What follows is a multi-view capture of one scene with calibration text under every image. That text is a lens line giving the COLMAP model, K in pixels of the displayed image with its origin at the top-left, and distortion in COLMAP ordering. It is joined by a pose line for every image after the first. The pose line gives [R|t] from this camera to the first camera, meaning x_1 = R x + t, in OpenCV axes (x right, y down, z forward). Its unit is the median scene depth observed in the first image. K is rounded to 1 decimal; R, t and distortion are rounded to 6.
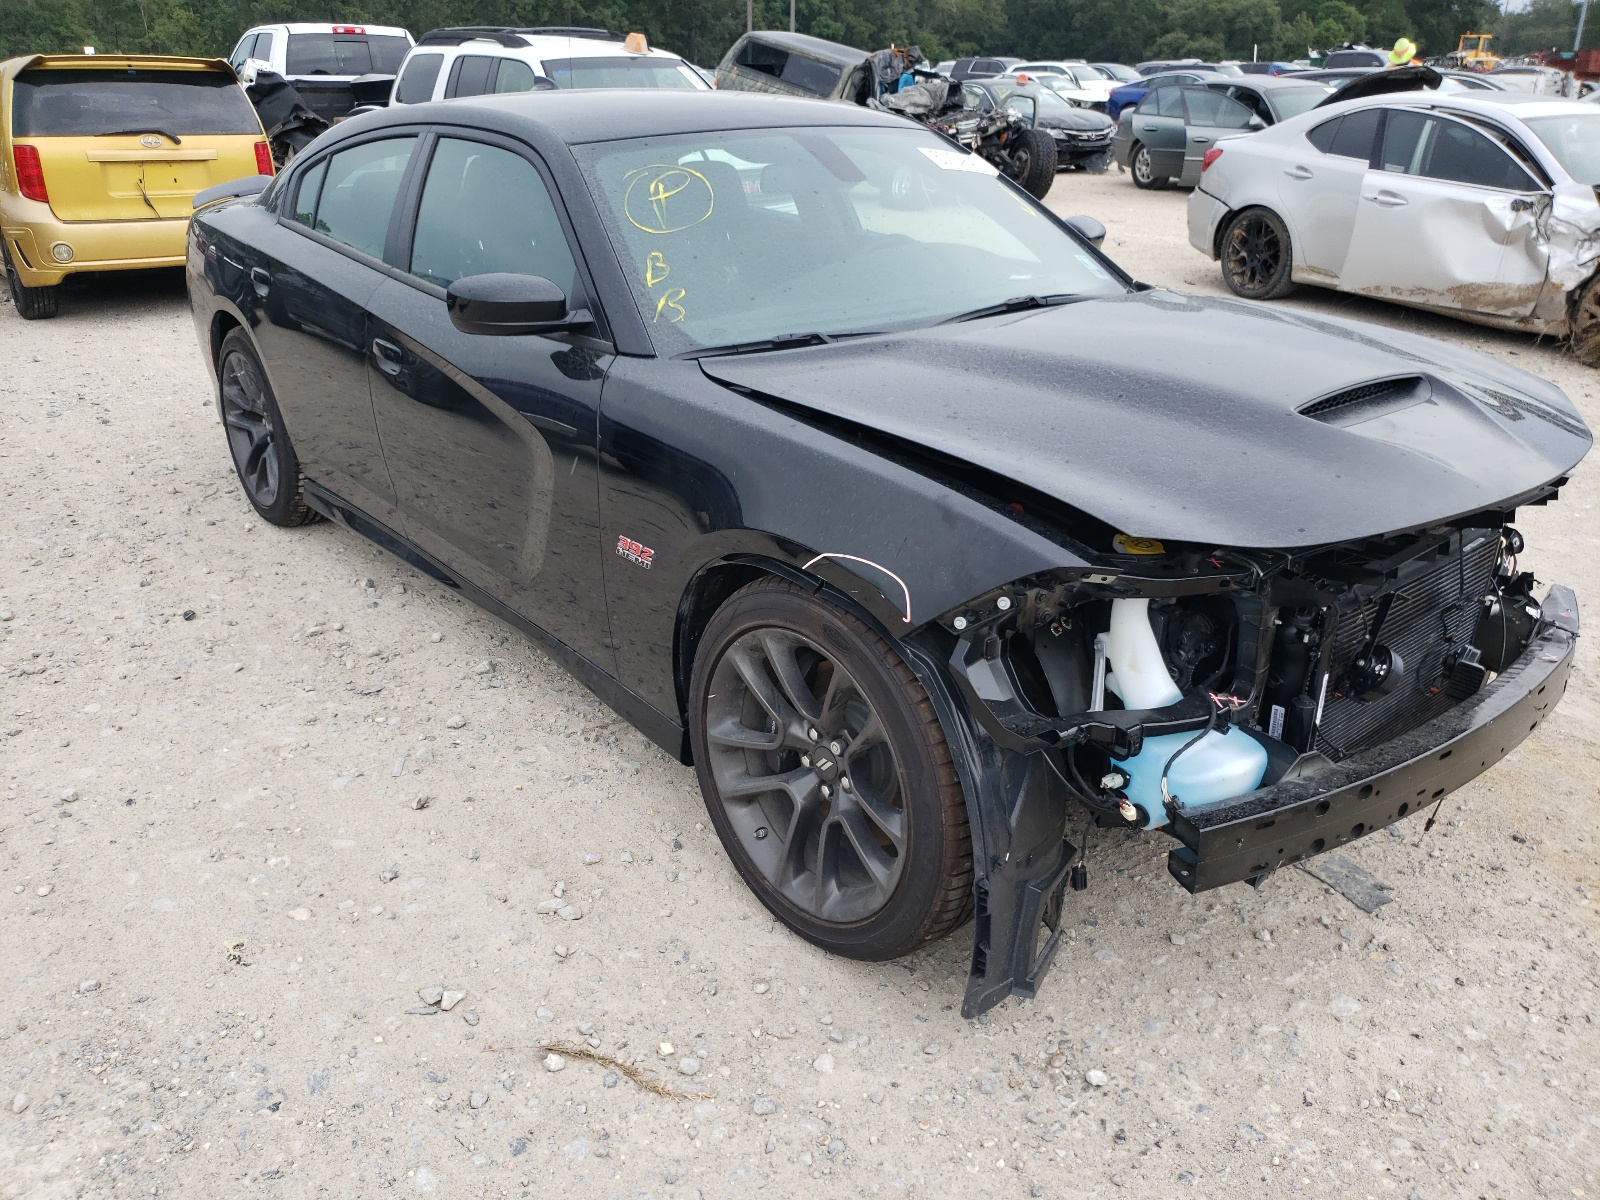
lens RADIAL K [[1233.1, 0, 791.3], [0, 1233.1, 616.8], [0, 0, 1]] dist [0.007339, 0.004761]
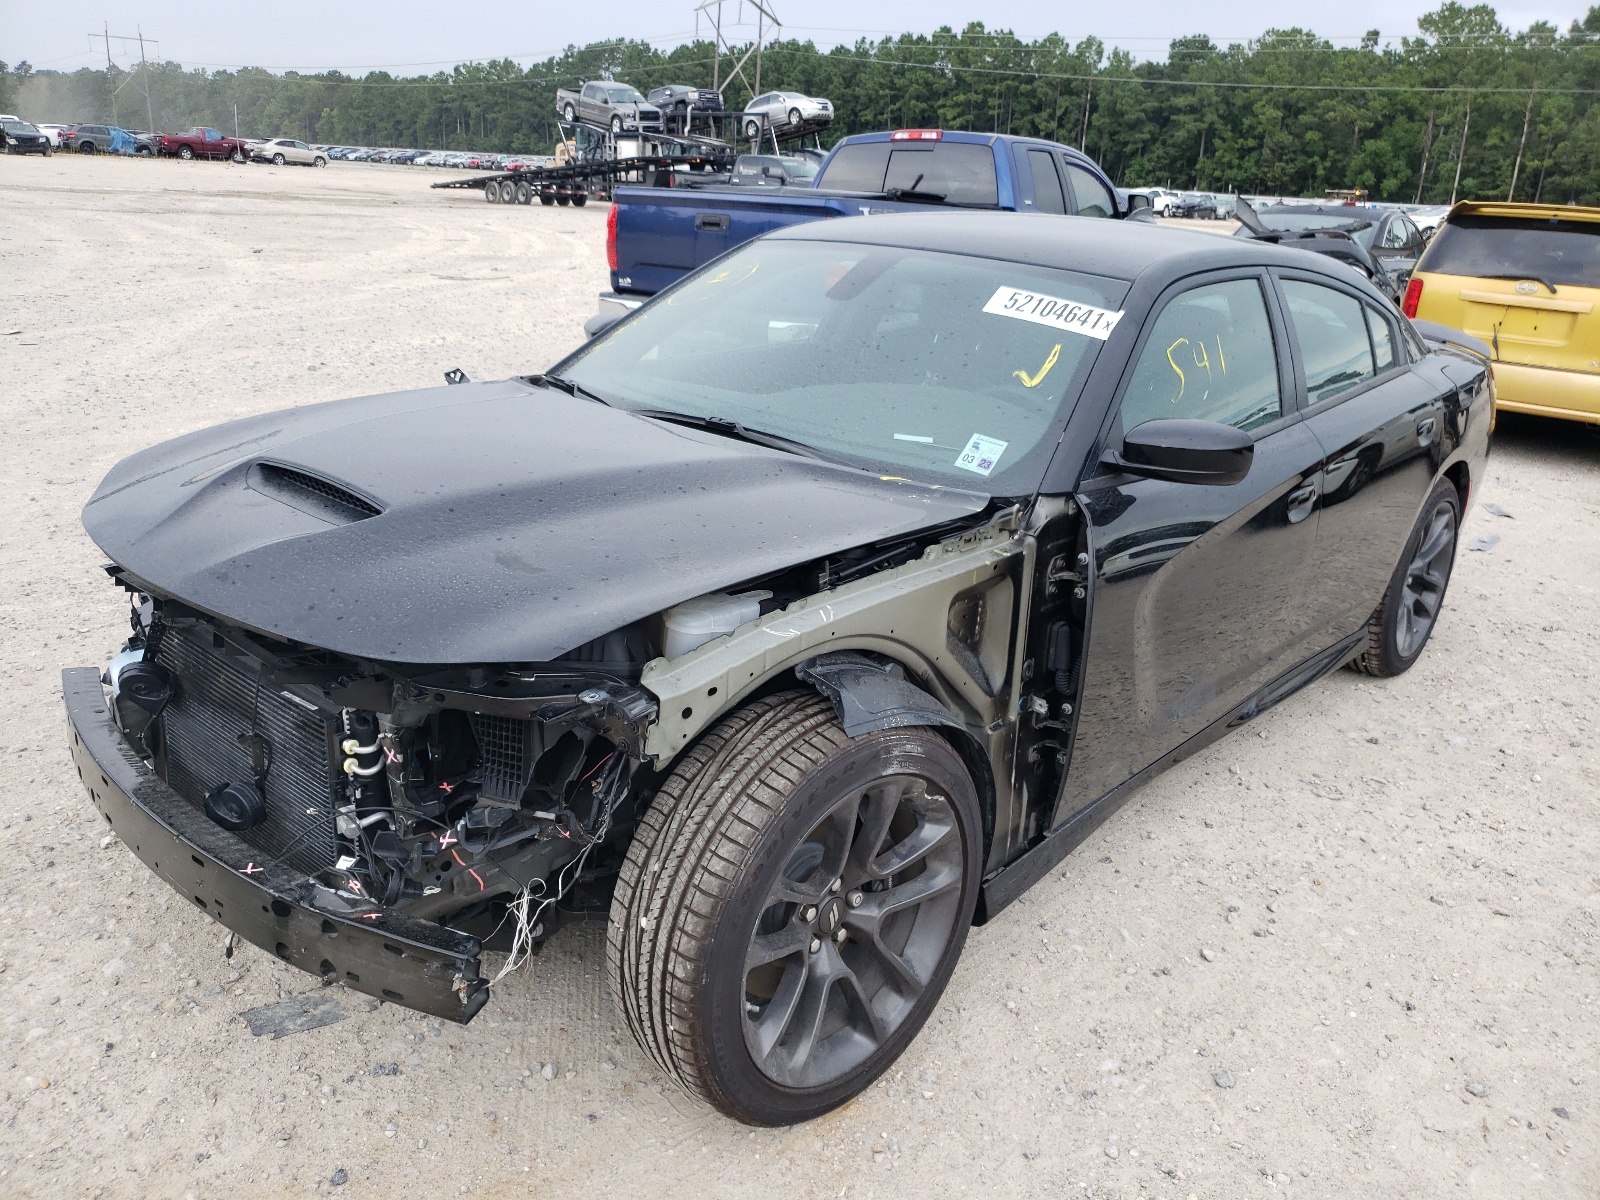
lens RADIAL K [[1233.1, 0, 805.8], [0, 1233.1, 605.8], [0, 0, 1]] dist [0.007339, 0.004761]
pose [[0.162260, 0.334023, -0.928494, 0.393358], [-0.446132, 0.864130, 0.232904, -0.134479], [0.880135, 0.376440, 0.289232, 0.294124]]
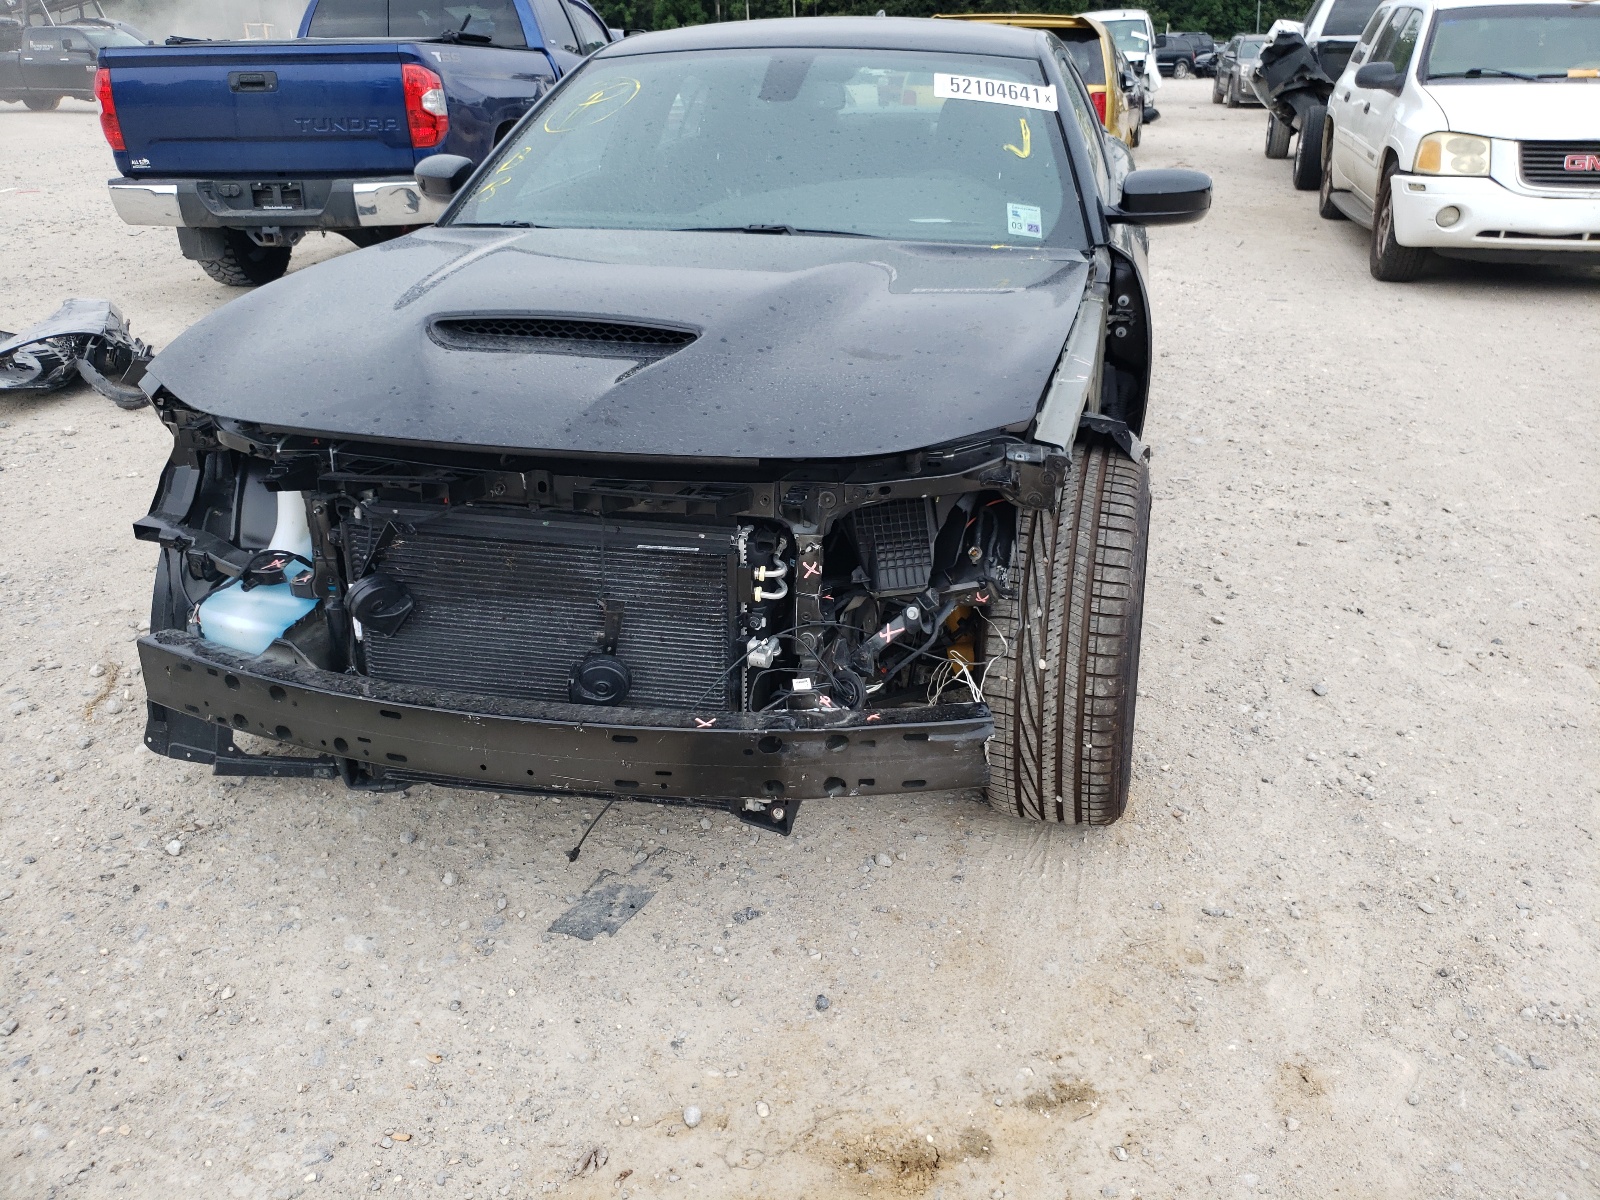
lens RADIAL K [[1233.1, 0, 794.7], [0, 1233.1, 588.6], [0, 0, 1]] dist [0.007339, 0.004761]
pose [[0.620322, 0.309205, -0.720828, 0.336273], [-0.309105, 0.941014, 0.137649, -0.047994], [0.720871, 0.137425, 0.679308, 0.148468]]
